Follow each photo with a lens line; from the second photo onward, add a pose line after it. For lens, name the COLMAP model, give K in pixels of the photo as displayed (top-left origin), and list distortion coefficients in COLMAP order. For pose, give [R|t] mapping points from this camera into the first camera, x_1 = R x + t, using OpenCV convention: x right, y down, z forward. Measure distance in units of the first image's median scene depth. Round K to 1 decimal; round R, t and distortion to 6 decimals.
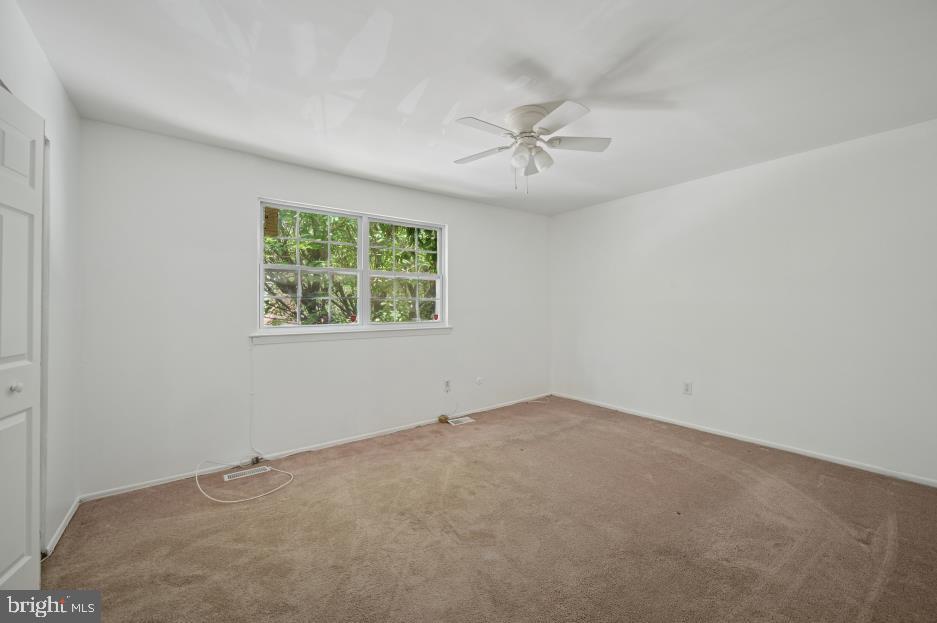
lens RADIAL K [[295.8, 0, 468.5], [0, 295.8, 311.5], [0, 0, 1]] dist [-0.000159, -0.000034]
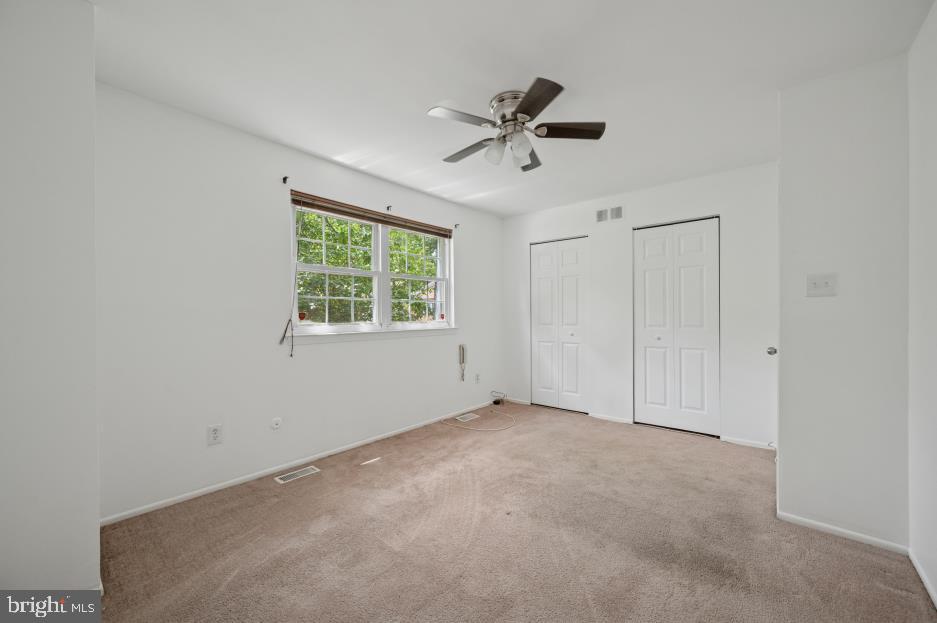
lens RADIAL K [[366.9, 0, 468.5], [0, 366.9, 311.5], [0, 0, 1]] dist [0.000654, 0.000032]
pose [[0.962376, 0.002482, 0.271710, -0.387581], [-0.002480, 0.999997, -0.000353, -0.004037], [-0.271710, -0.000334, 0.962379, -0.257205]]
